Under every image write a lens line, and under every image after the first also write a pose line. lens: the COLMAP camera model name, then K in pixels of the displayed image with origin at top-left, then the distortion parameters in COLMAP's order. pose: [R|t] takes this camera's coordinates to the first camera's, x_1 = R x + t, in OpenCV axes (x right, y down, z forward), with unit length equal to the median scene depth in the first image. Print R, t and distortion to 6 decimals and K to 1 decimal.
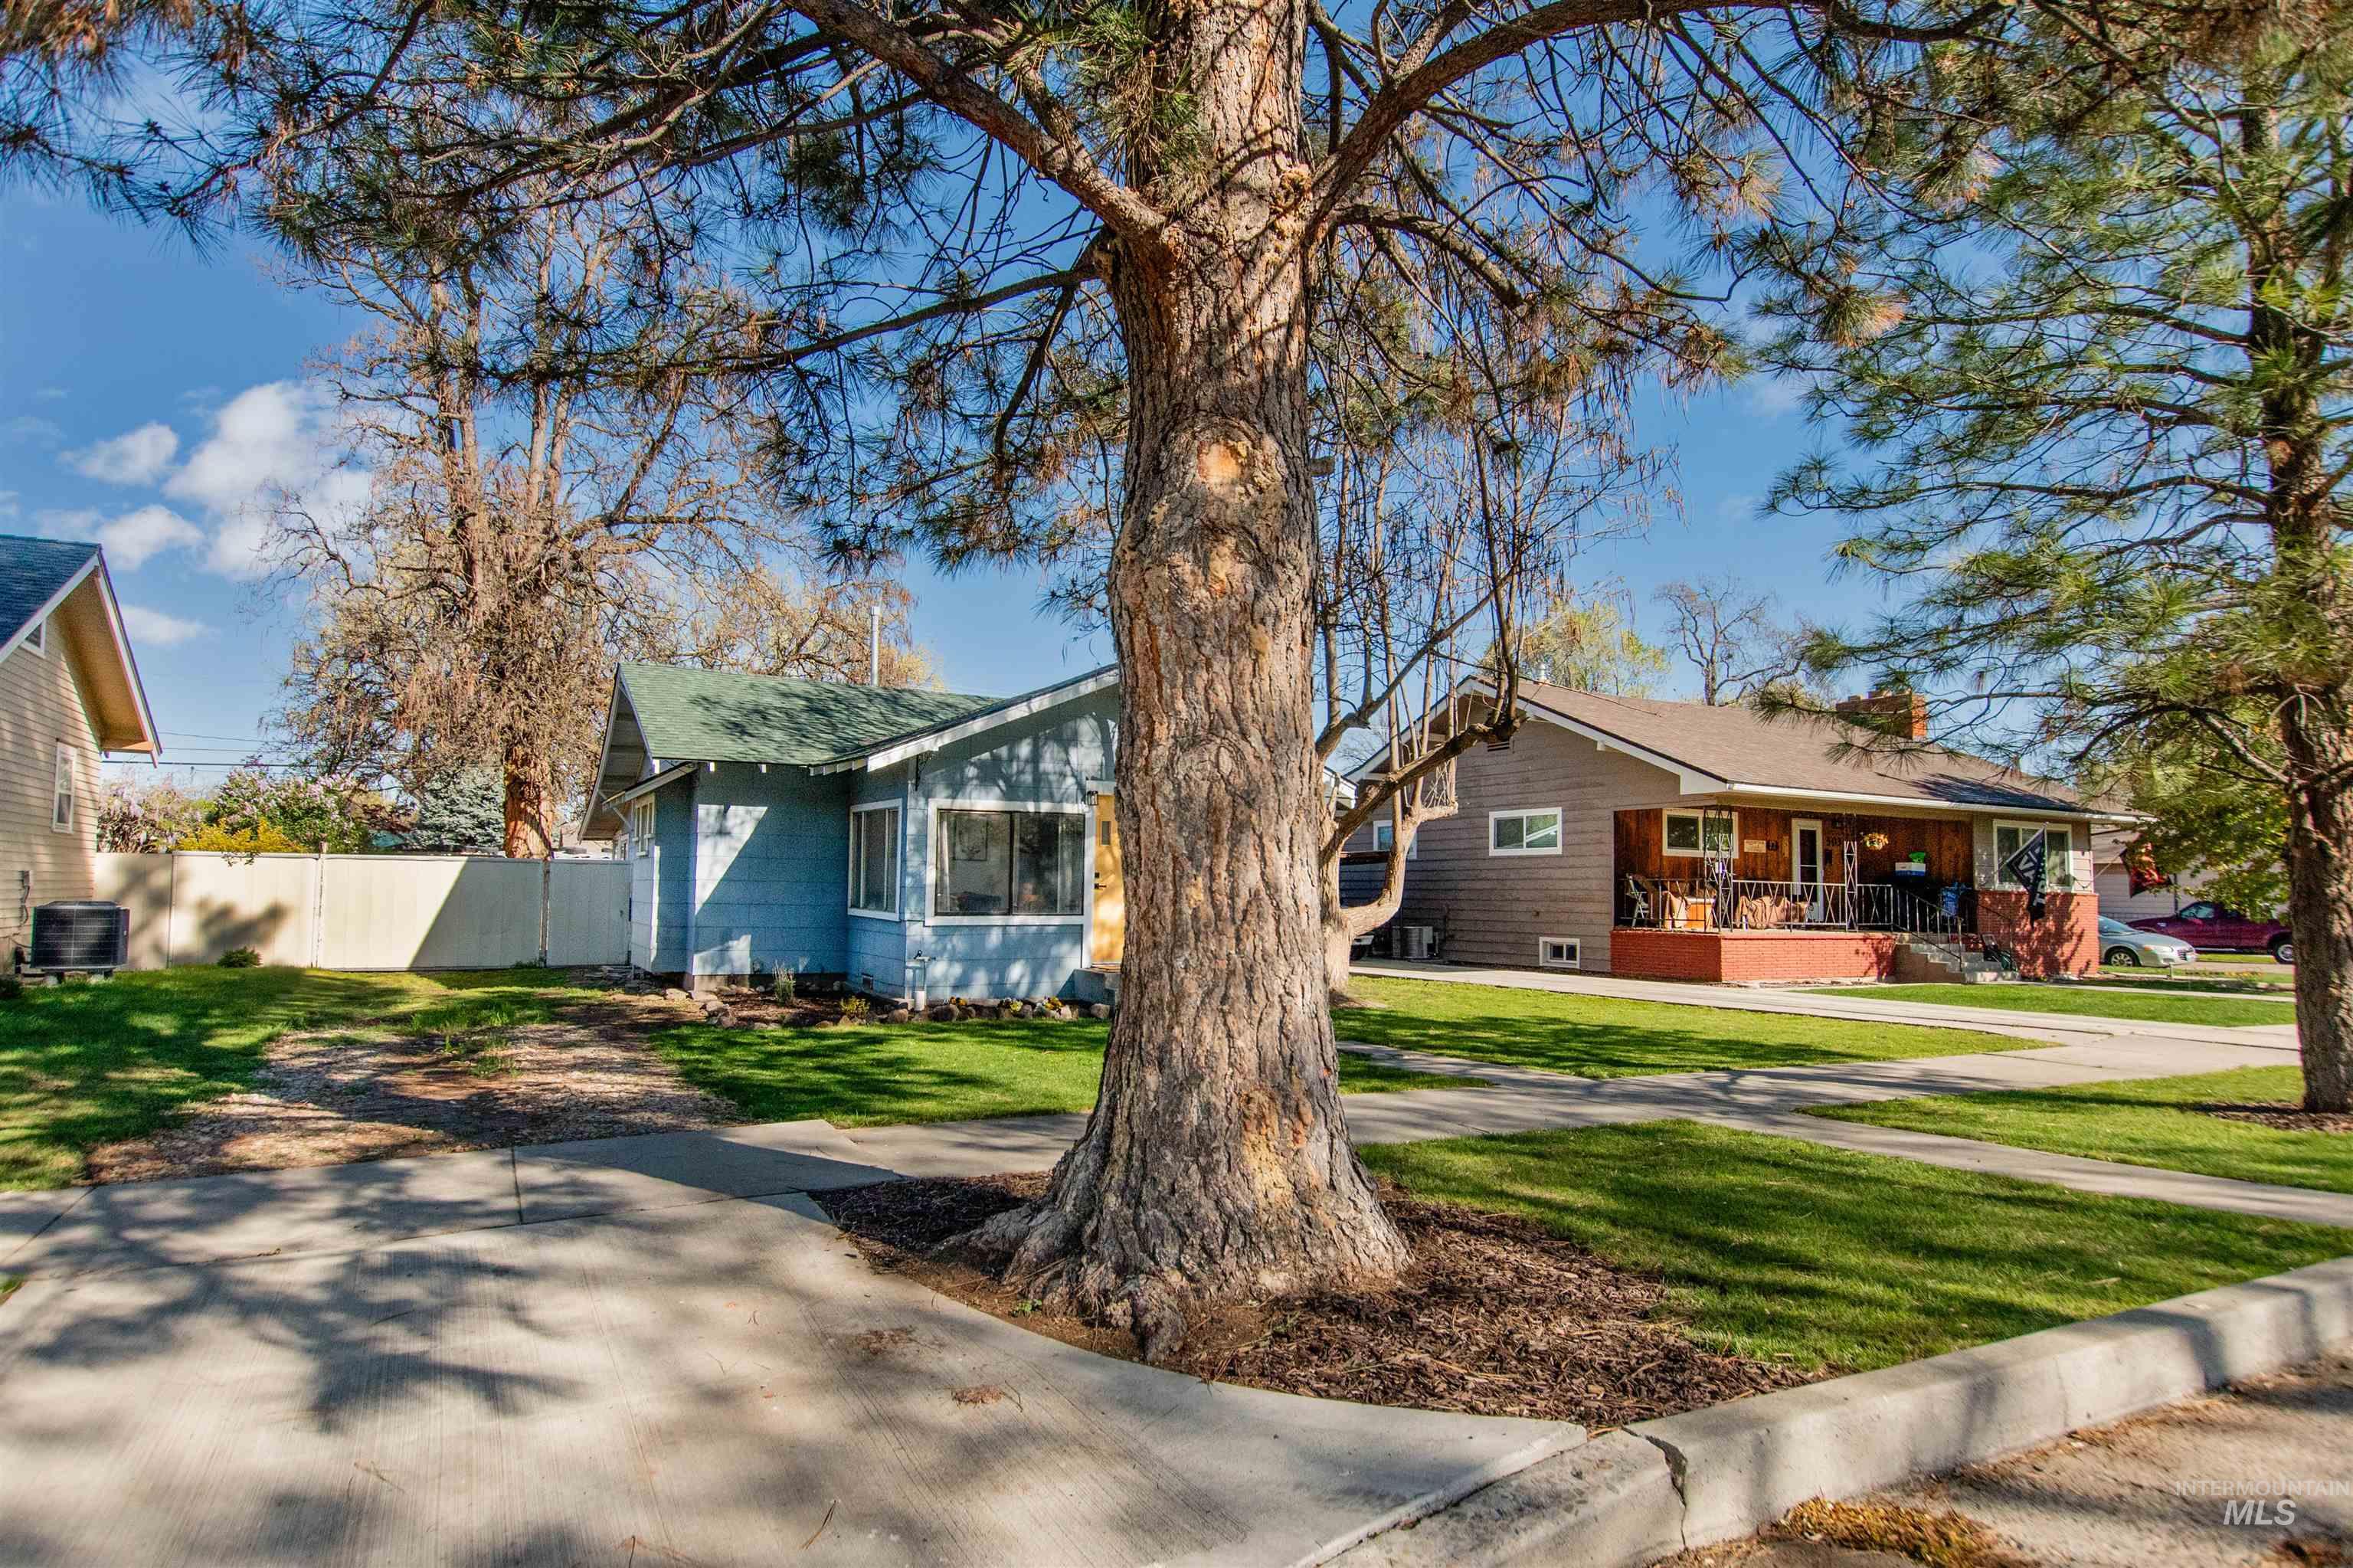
lens RADIAL K [[1310.5, 0, 1170.2], [0, 1310.5, 788.1], [0, 0, 1]] dist [0.003078, 0.000691]
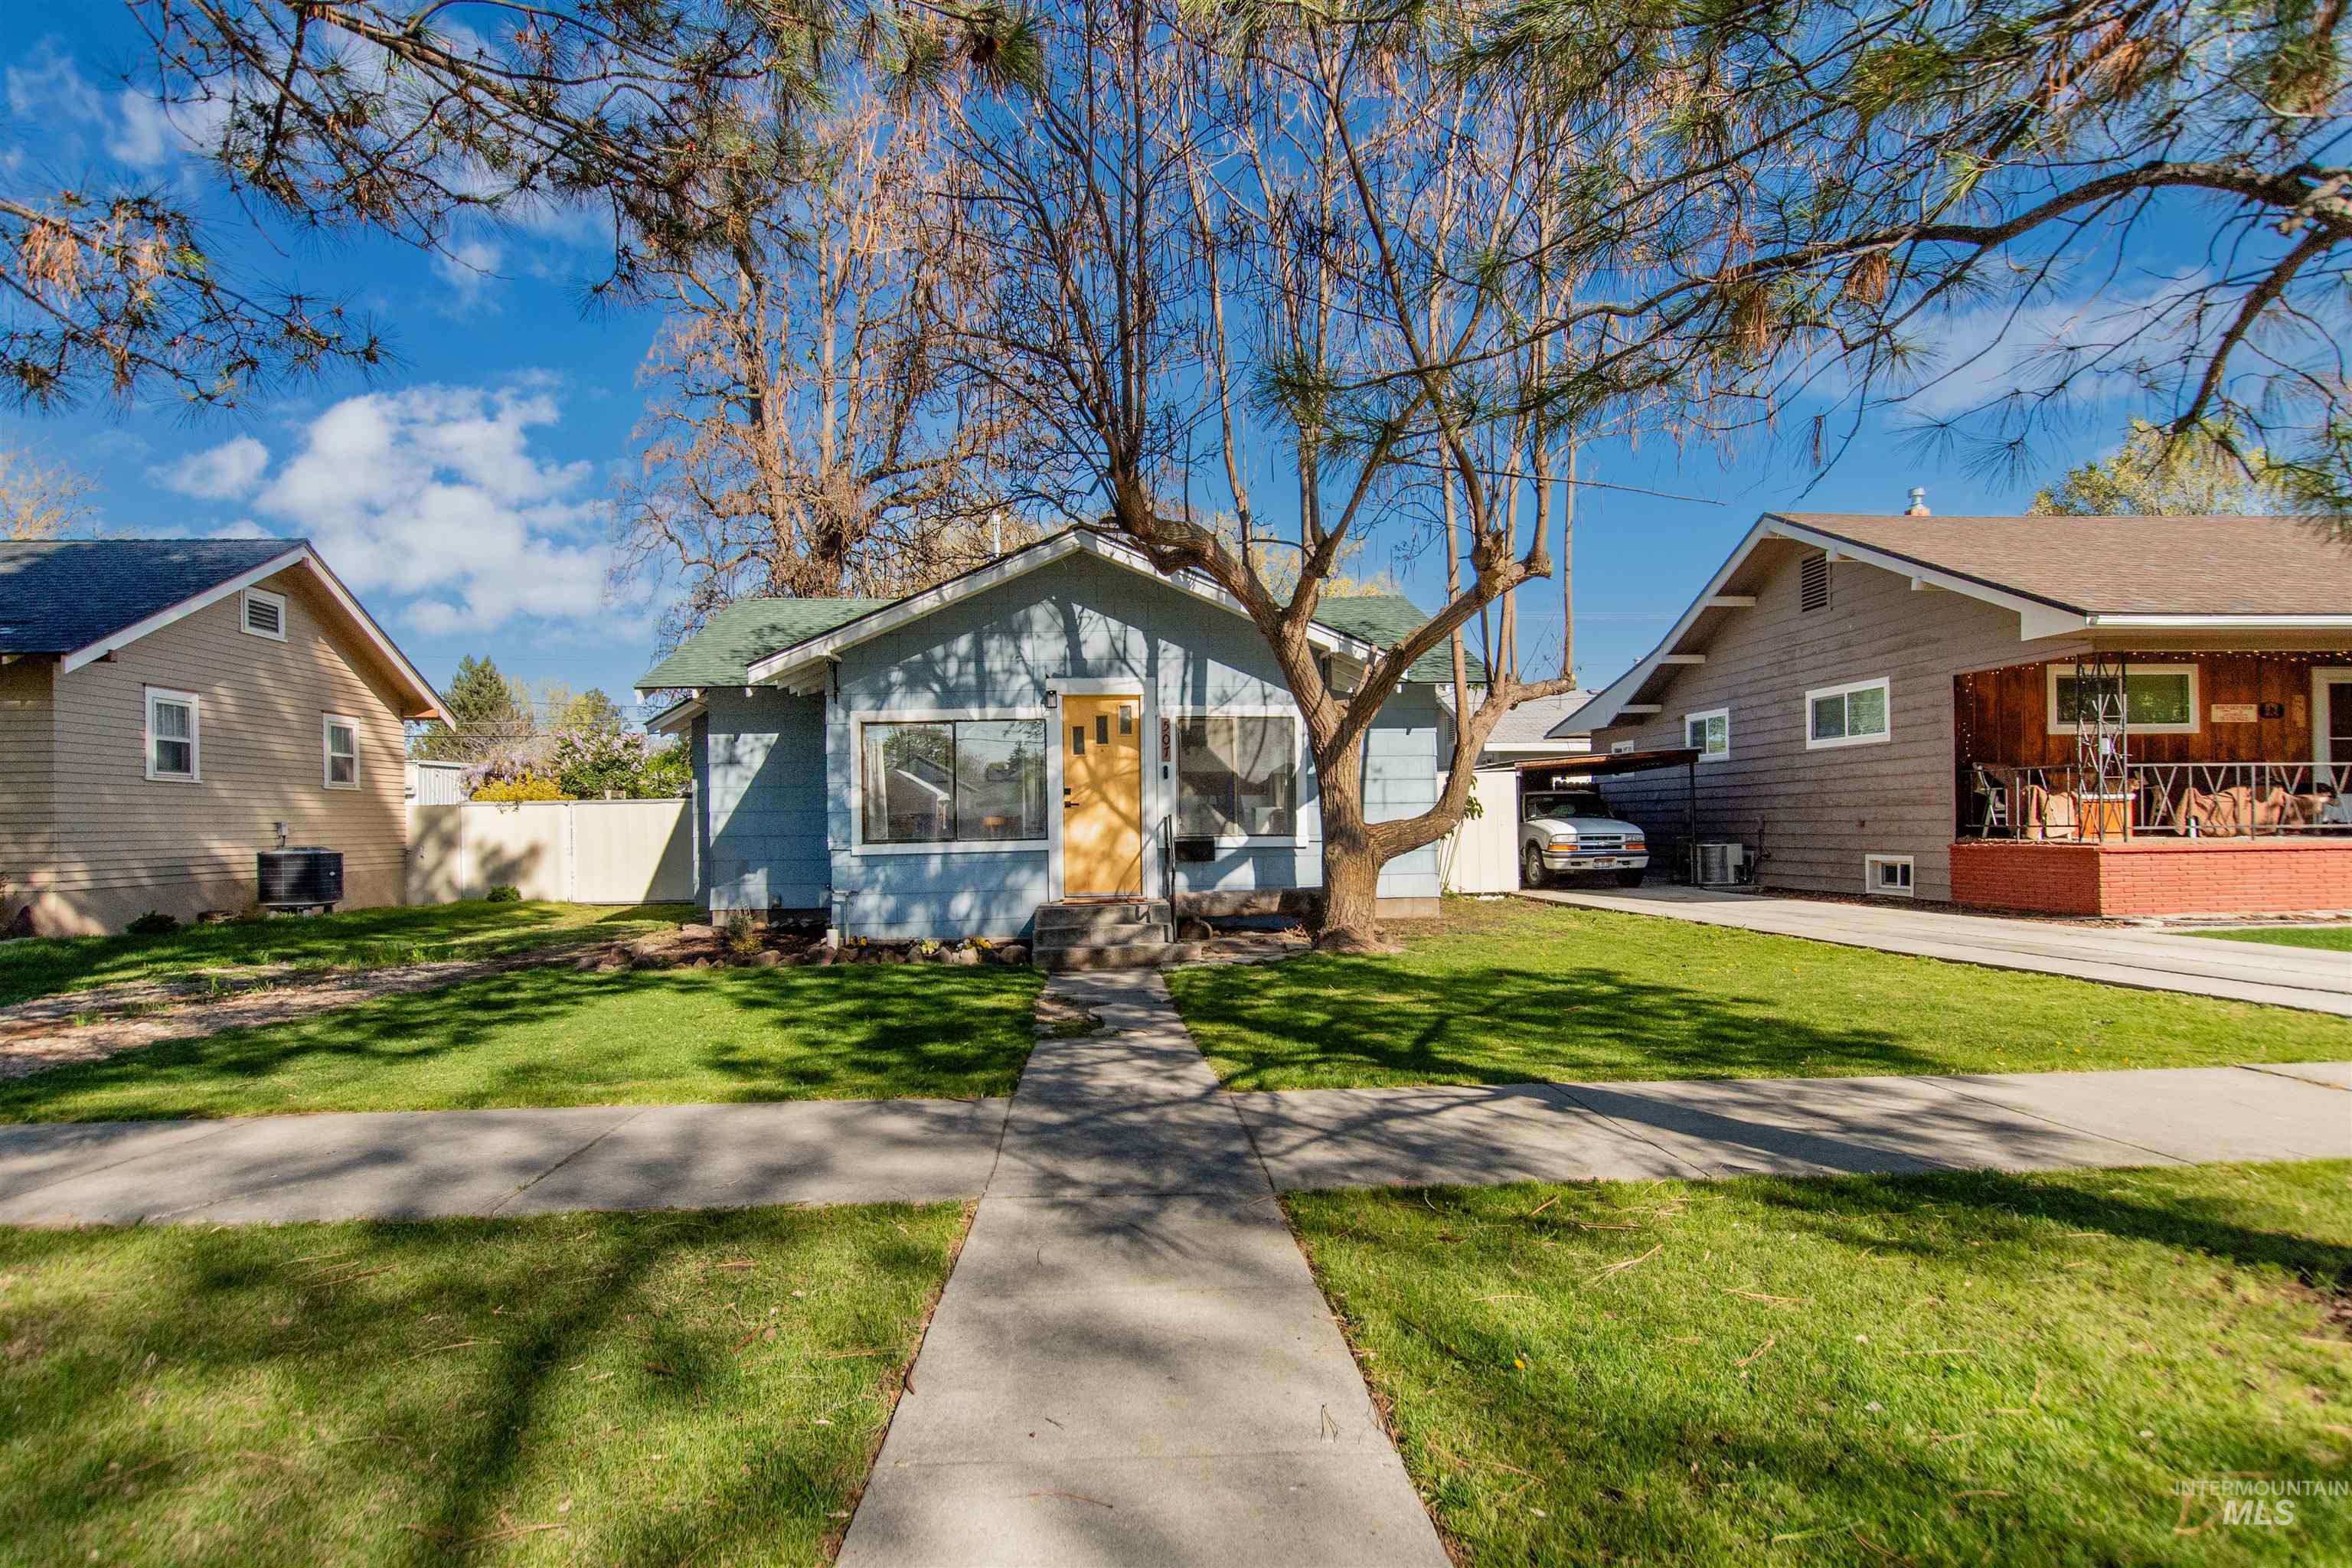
lens RADIAL K [[1265.8, 0, 1176.0], [0, 1265.8, 792.1], [0, 0, 1]] dist [0.003517, -0.001704]
pose [[0.910854, -0.038316, -0.410946, 0.333510], [0.061047, 0.997237, 0.042328, 0.036666], [0.408188, -0.063642, 0.910677, 0.287922]]
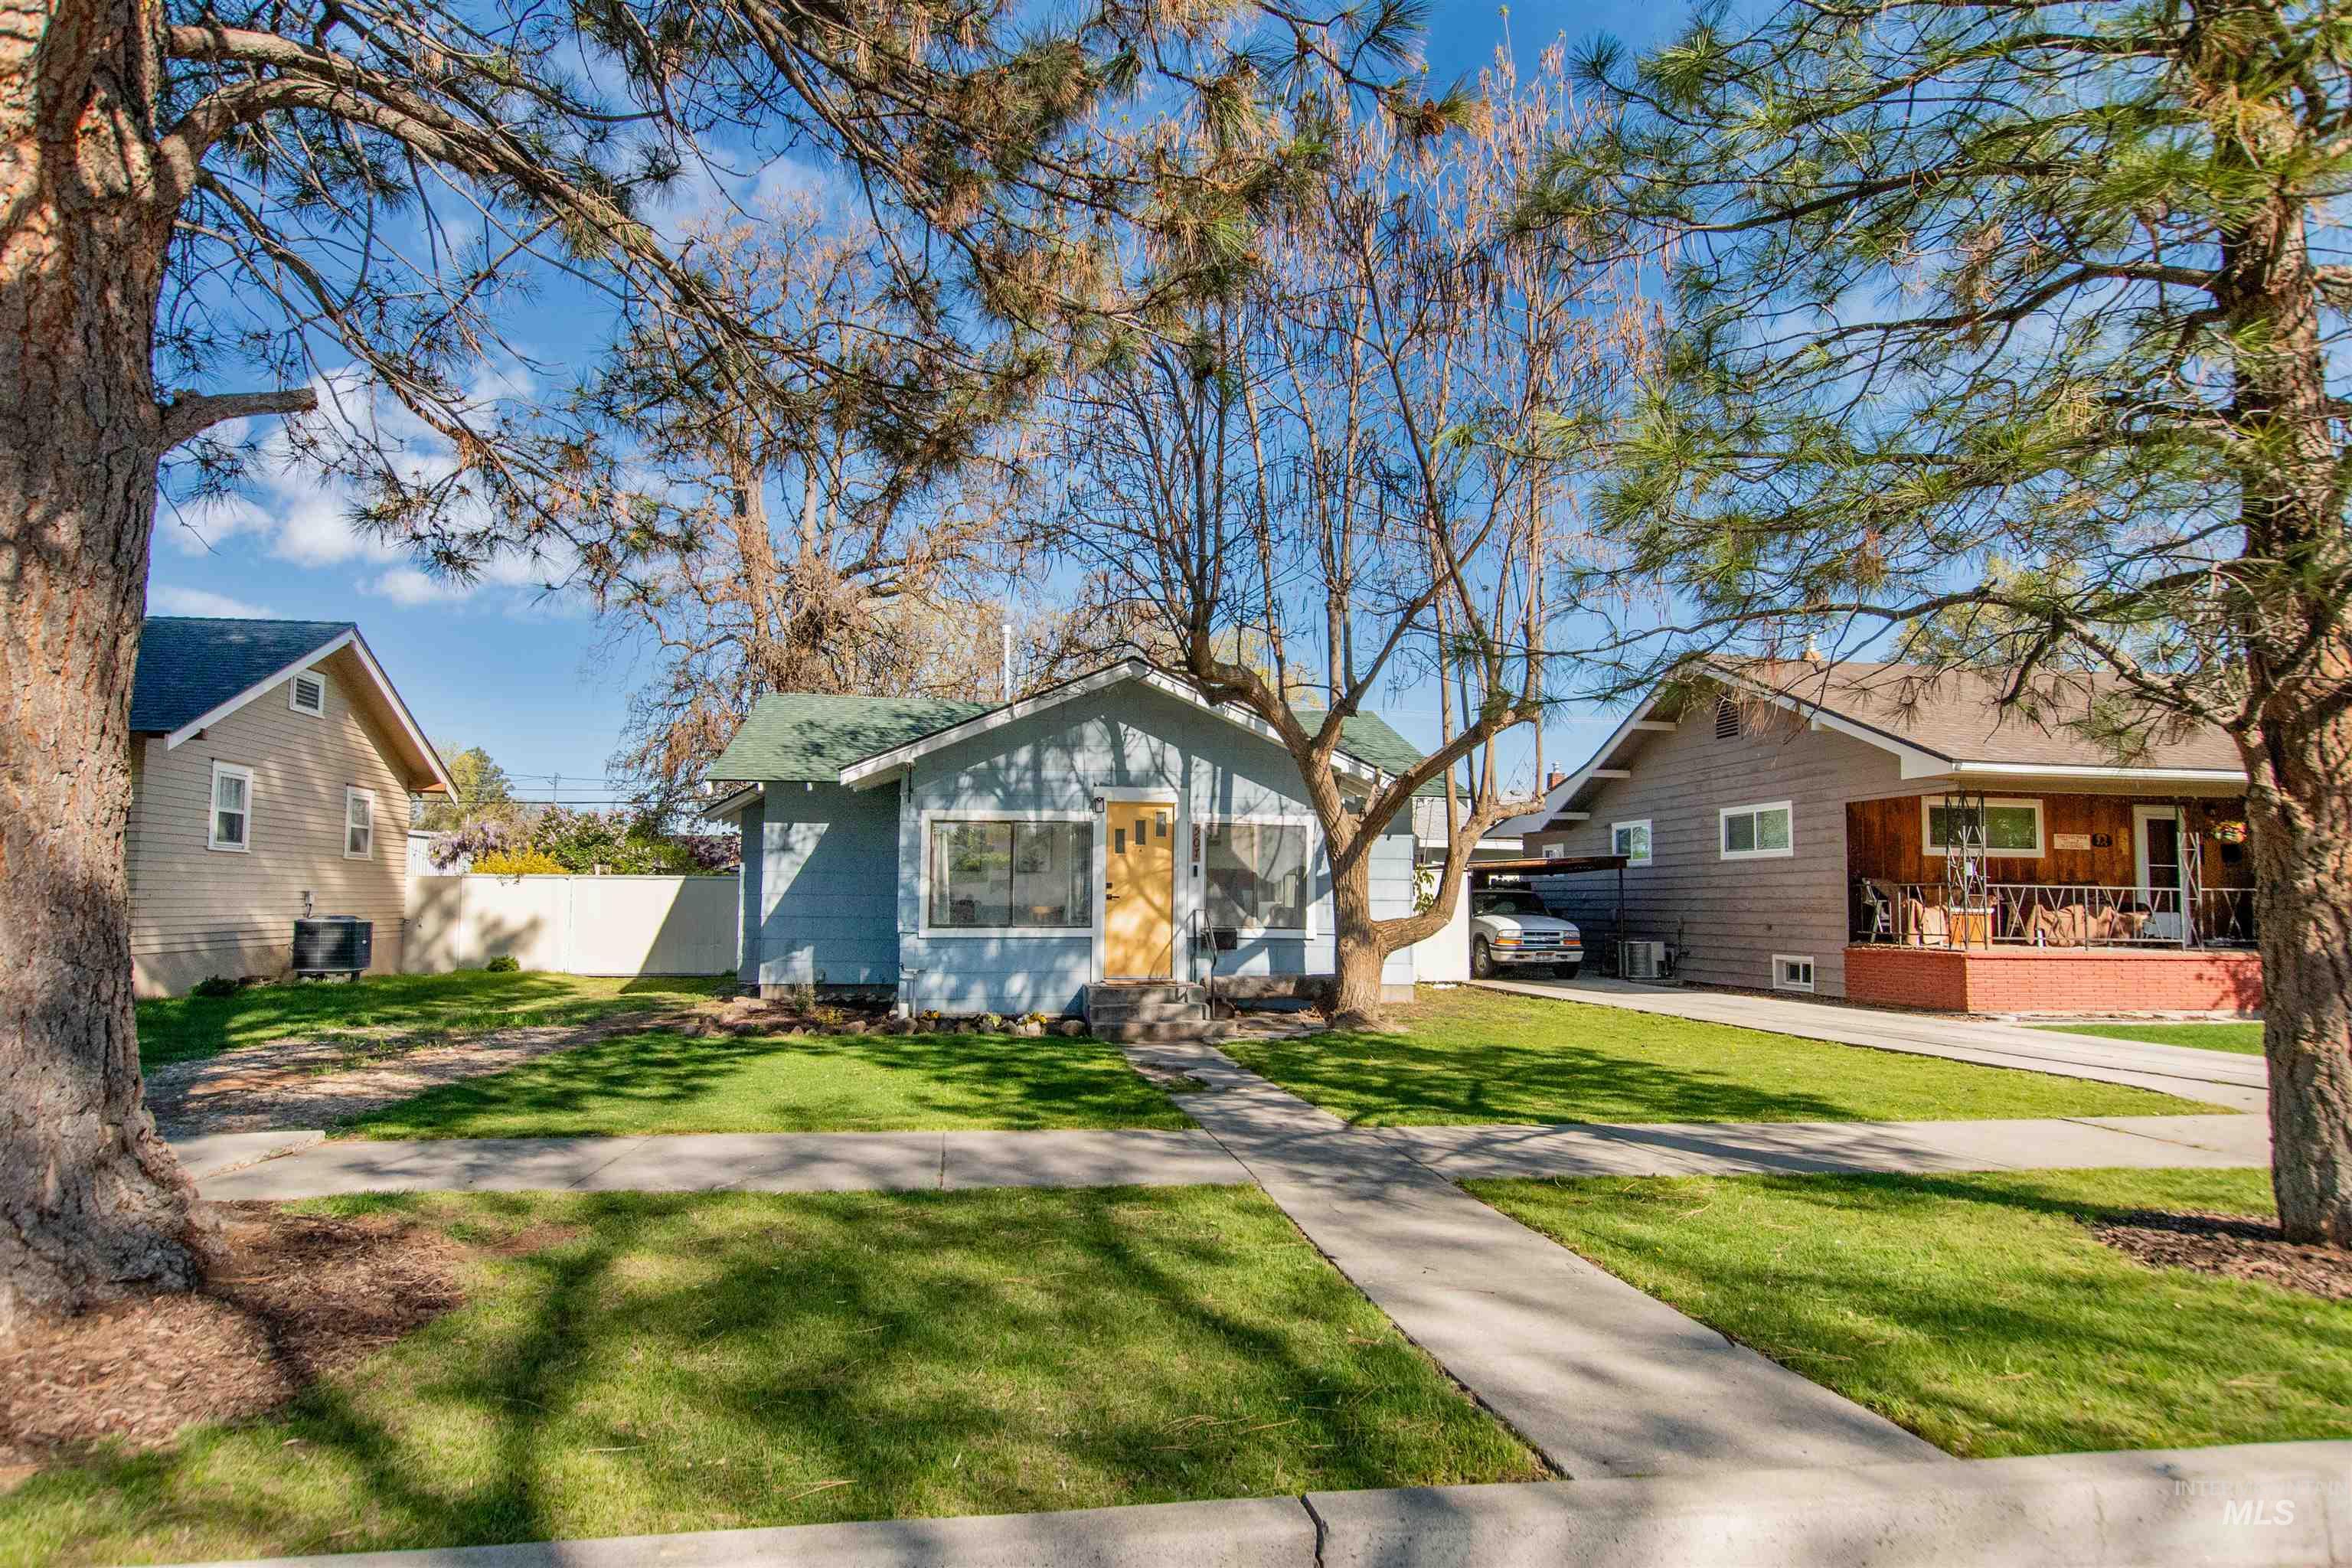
lens RADIAL K [[1294.2, 0, 1176.0], [0, 1294.2, 784.0], [0, 0, 1]] dist [0.002149, 0.001593]
pose [[0.942362, -0.036563, -0.332591, 0.301277], [0.031313, 0.999286, -0.021132, 0.013922], [0.333127, 0.009500, 0.942834, 0.124109]]
